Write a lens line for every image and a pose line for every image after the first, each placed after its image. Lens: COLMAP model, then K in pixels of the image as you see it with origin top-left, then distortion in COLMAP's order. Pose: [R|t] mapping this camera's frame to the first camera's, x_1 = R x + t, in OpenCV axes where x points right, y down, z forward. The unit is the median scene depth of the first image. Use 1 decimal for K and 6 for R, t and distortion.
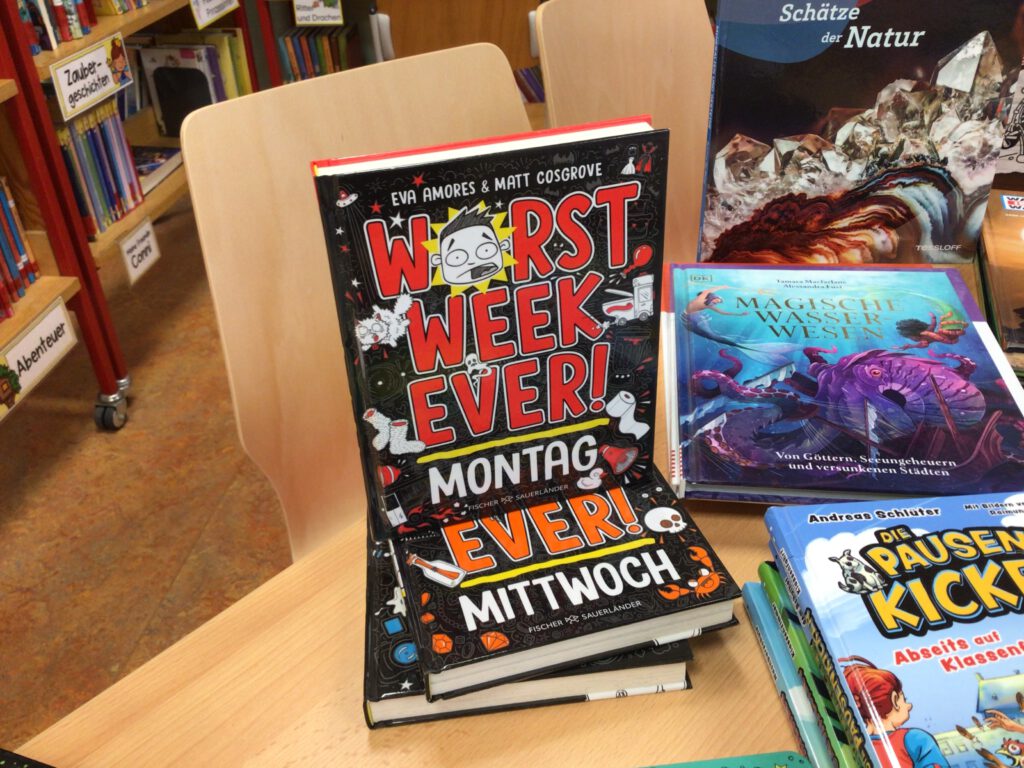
lens RADIAL K [[923.1, 0, 492.8], [0, 923.1, 375.7], [0, 0, 1]] dist [0.008916, -0.043073]
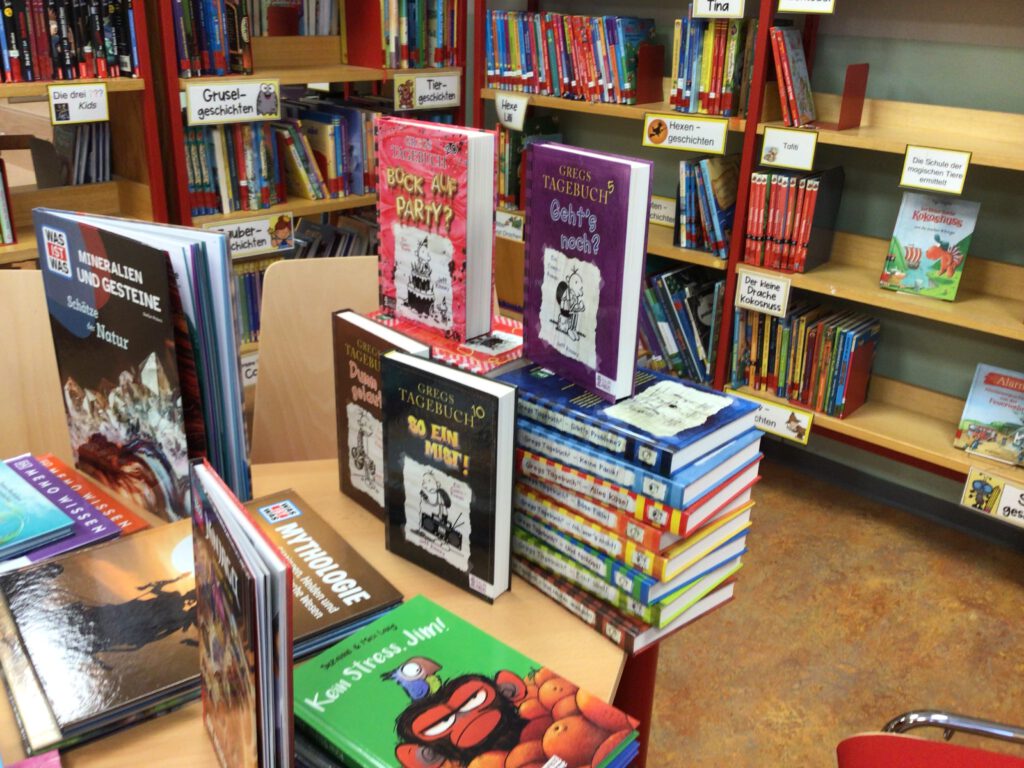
lens RADIAL K [[923.1, 0, 510.1], [0, 923.1, 381.8], [0, 0, 1]] dist [0.008916, -0.043073]
pose [[0.807016, 0.292610, -0.512938, 0.647063], [-0.381101, 0.921578, -0.073871, -0.174337], [0.451097, 0.255095, 0.855242, 0.056552]]
